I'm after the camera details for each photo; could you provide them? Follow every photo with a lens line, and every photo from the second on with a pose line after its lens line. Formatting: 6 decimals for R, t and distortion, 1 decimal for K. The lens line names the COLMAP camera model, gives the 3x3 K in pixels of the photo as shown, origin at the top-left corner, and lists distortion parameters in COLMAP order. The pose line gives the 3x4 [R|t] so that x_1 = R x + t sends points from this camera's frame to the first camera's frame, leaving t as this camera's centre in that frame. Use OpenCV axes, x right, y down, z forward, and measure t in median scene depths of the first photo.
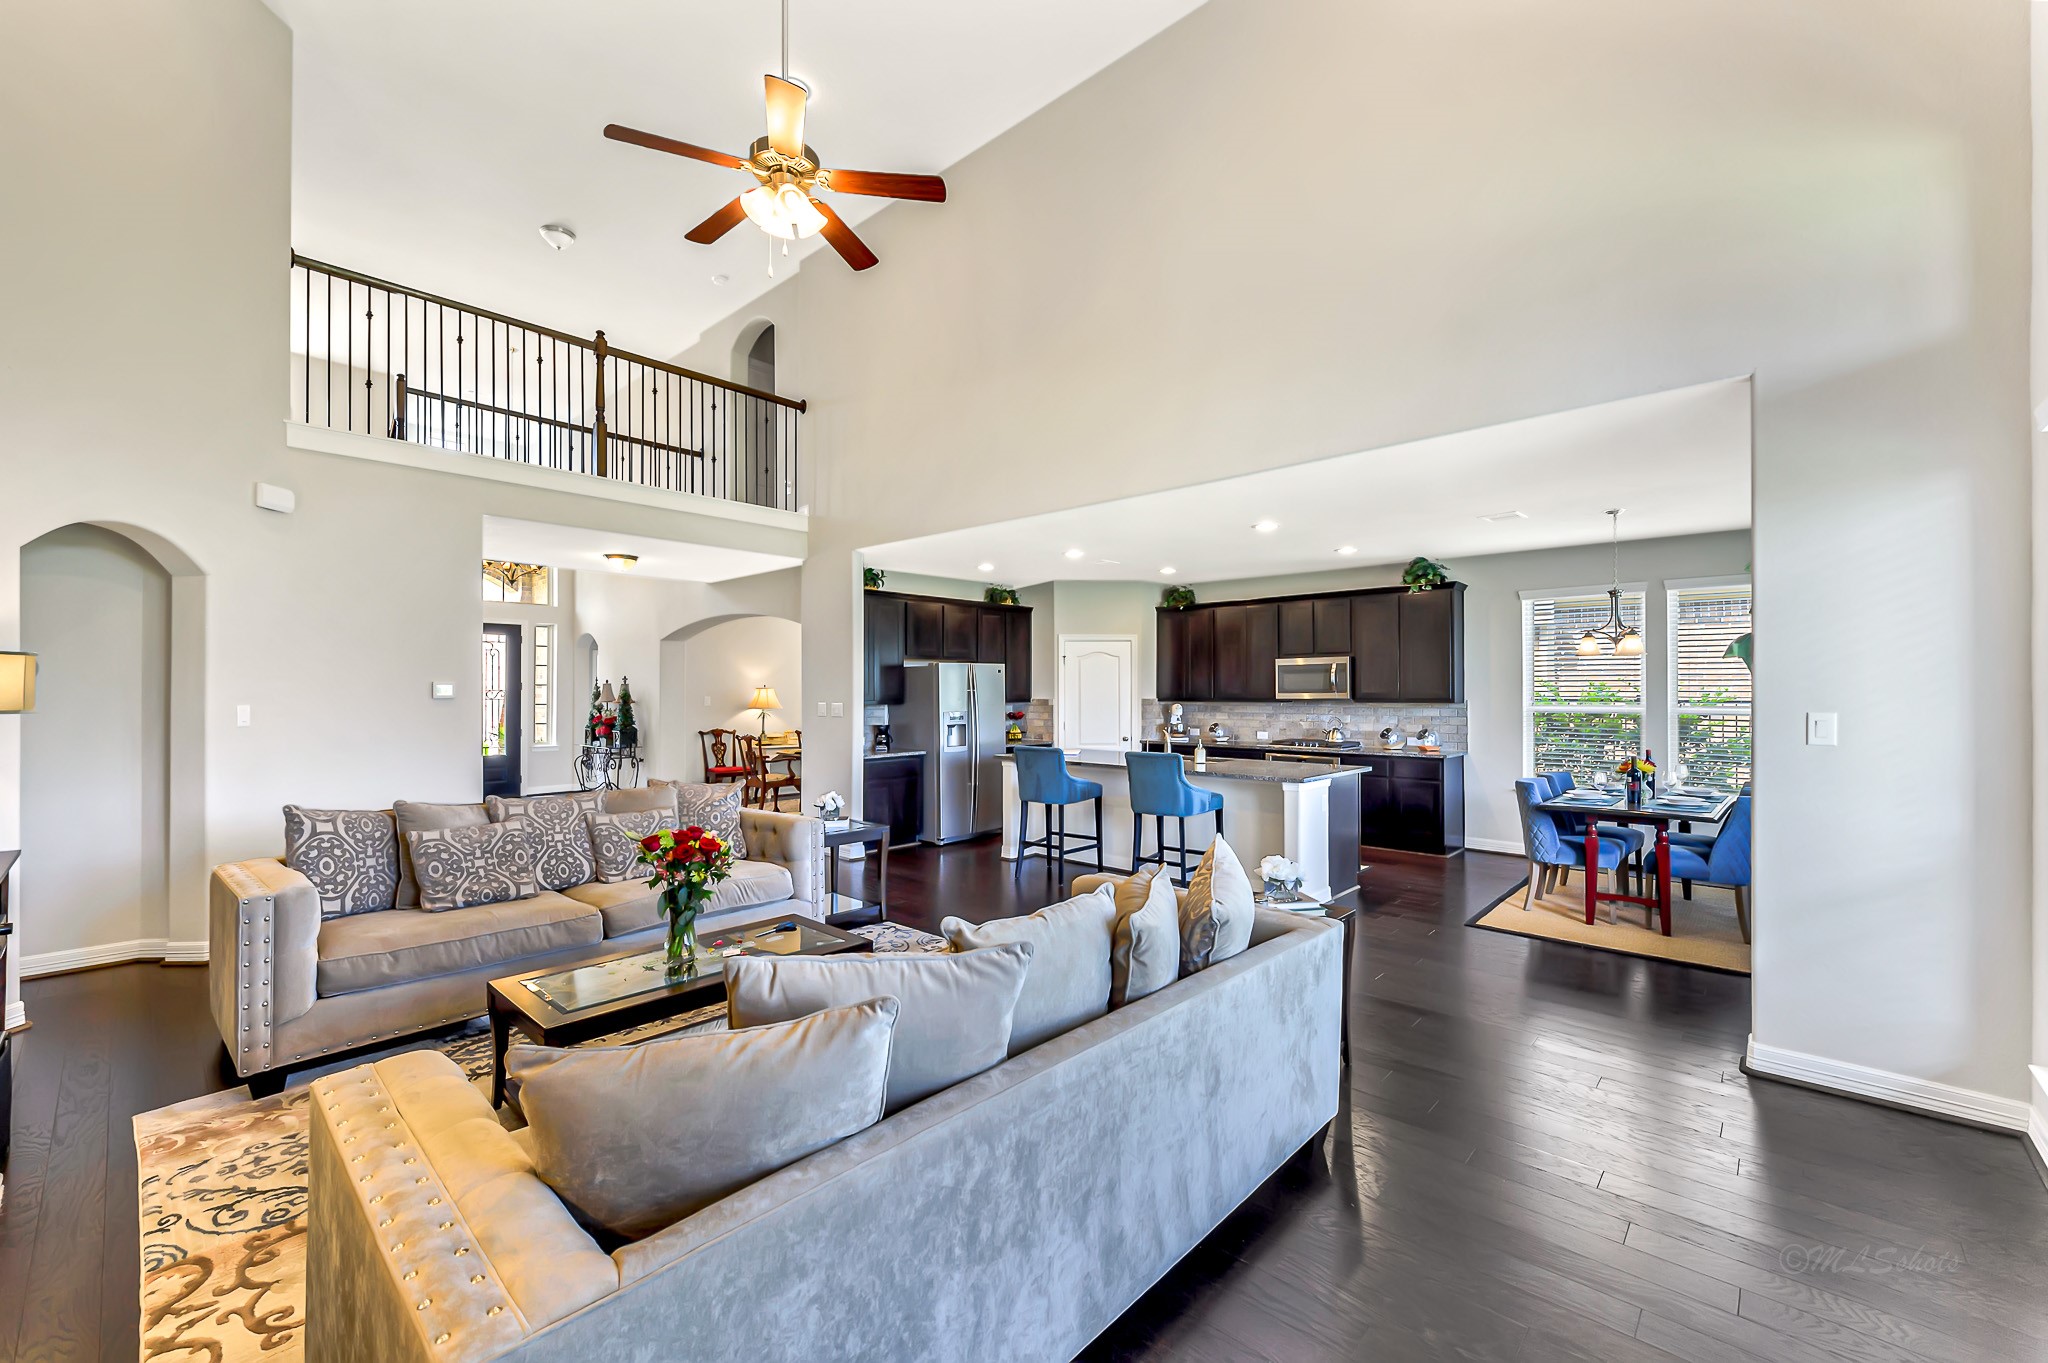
lens RADIAL K [[825.0, 0, 1028.1], [0, 825.0, 684.5], [0, 0, 1]] dist [0.002902, -0.000398]
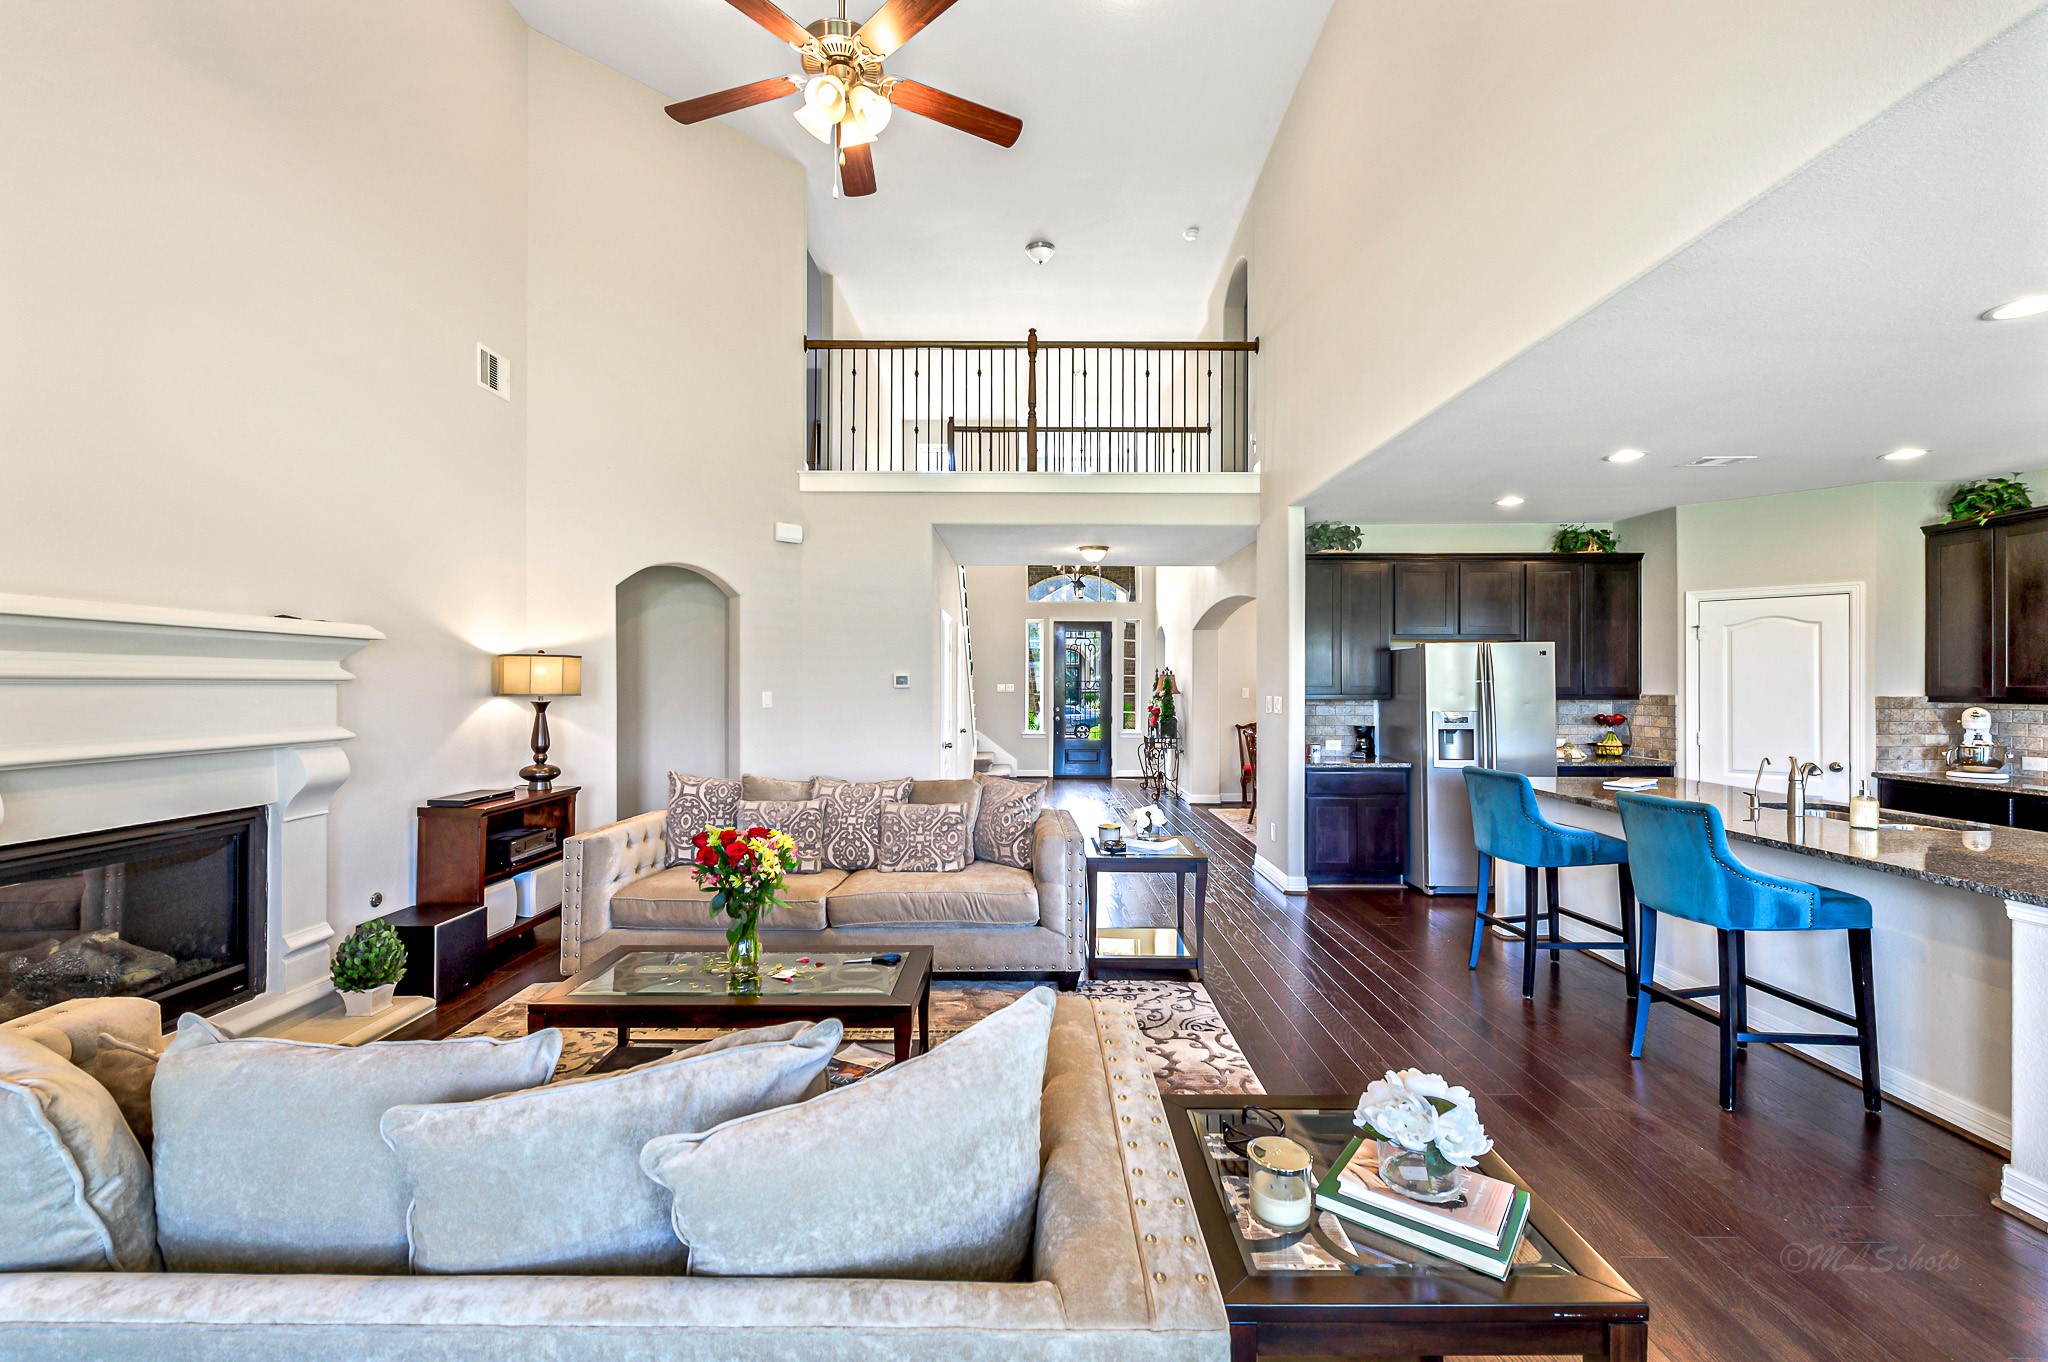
lens RADIAL K [[843.4, 0, 1019.6], [0, 843.4, 682.8], [0, 0, 1]] dist [0.009686, -0.006609]
pose [[0.673568, 0.002096, -0.739122, 0.199704], [0.004921, 0.999961, 0.007320, 0.001160], [0.739109, -0.008568, 0.673532, 0.232880]]
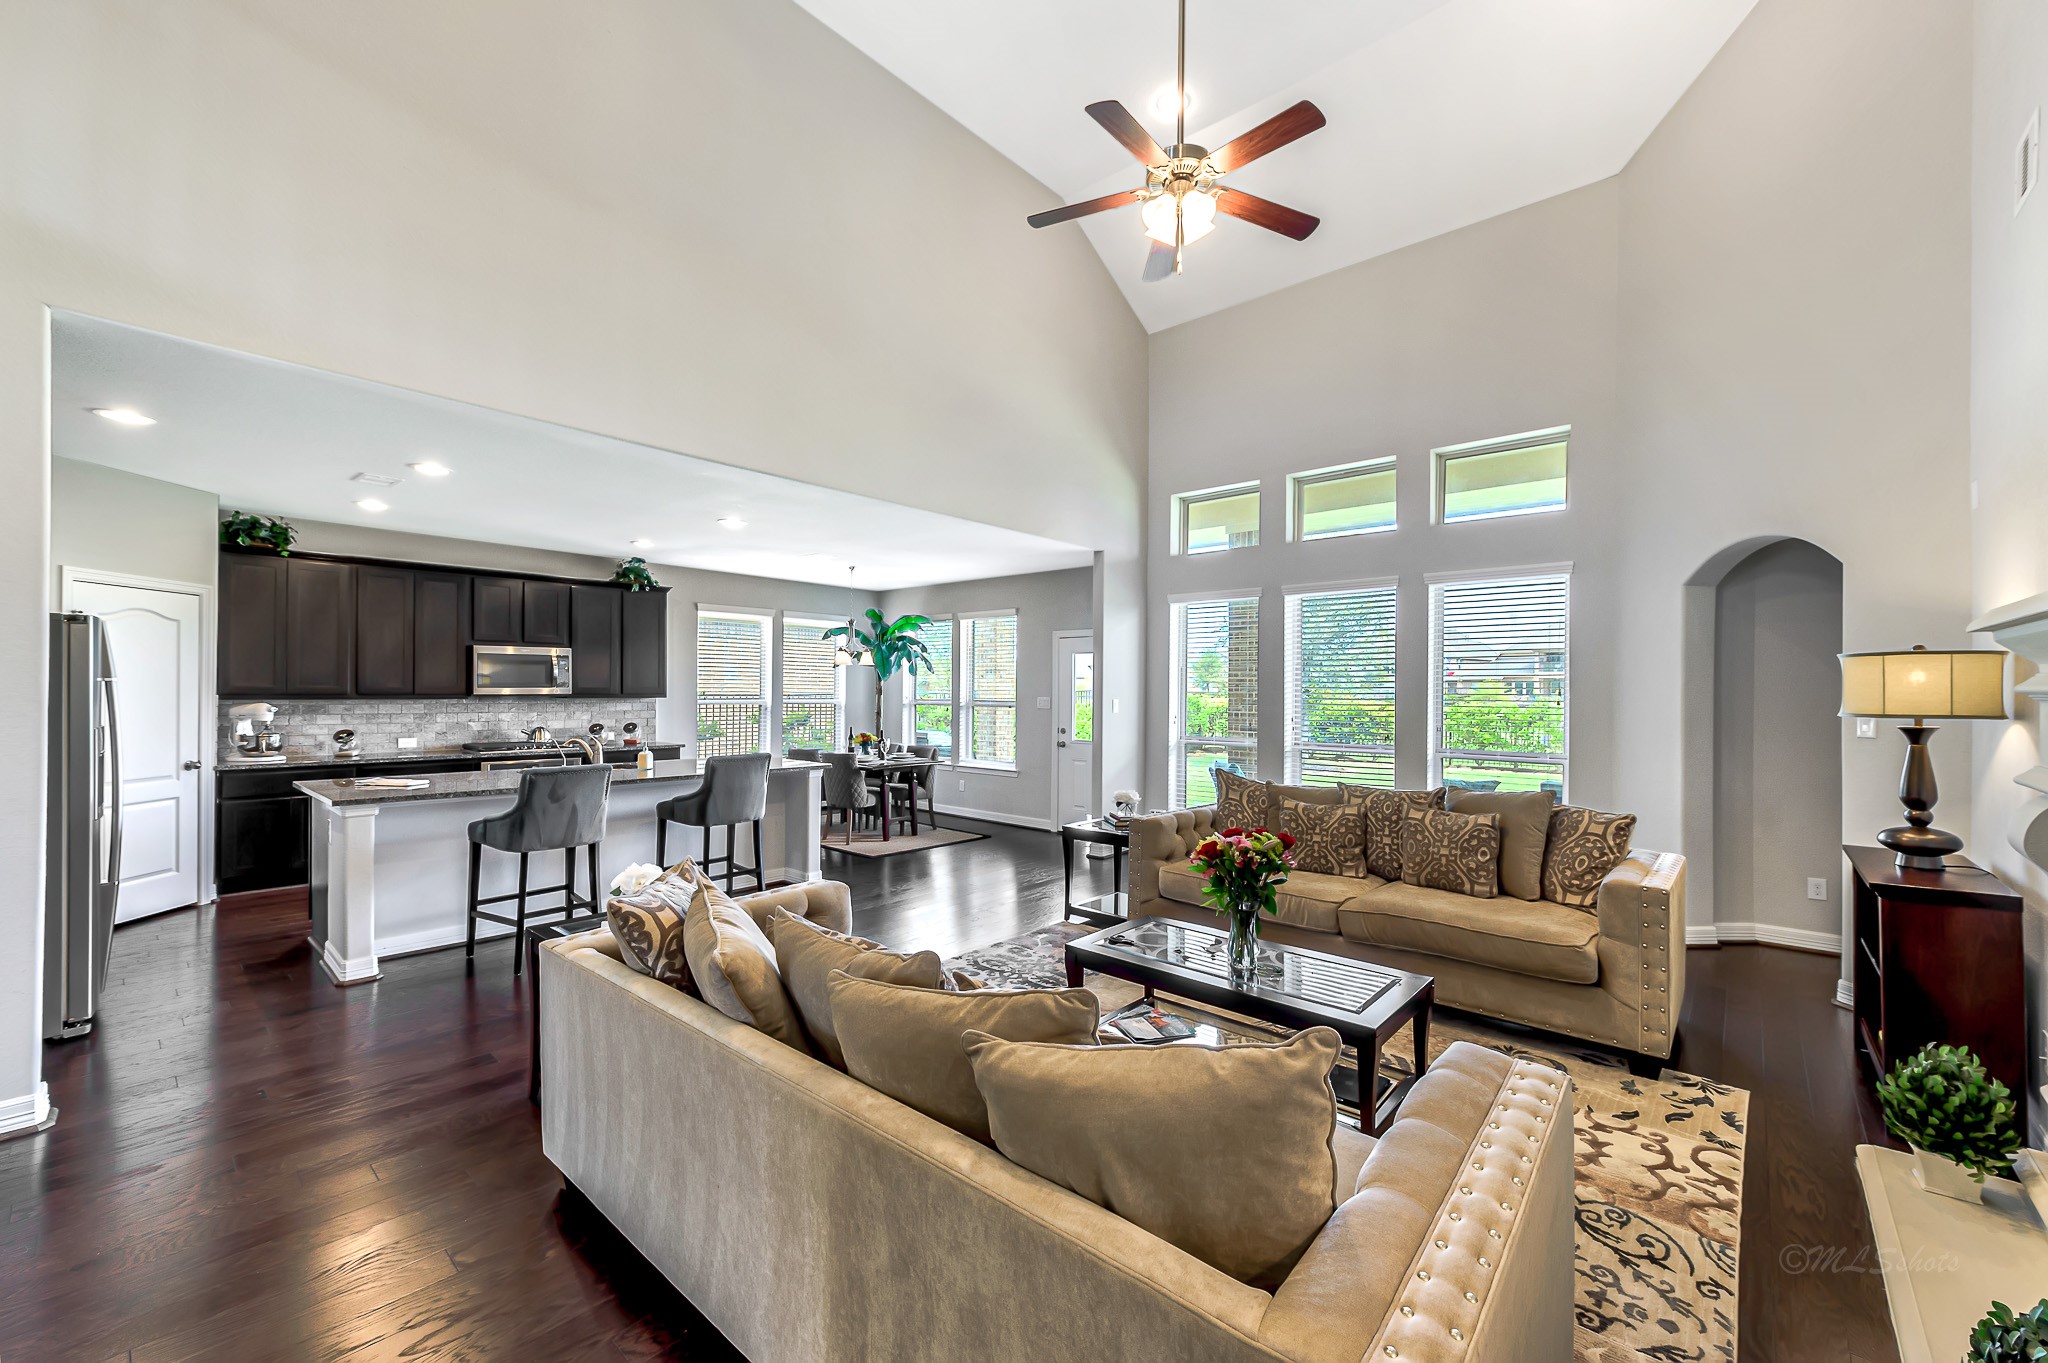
lens RADIAL K [[825.0, 0, 1028.1], [0, 825.0, 684.5], [0, 0, 1]] dist [0.002902, -0.000398]
pose [[-0.024031, 0.006445, 0.999690, -0.554945], [-0.017023, 0.999832, -0.006855, 0.004183], [-0.999566, -0.017183, -0.023917, 0.511244]]
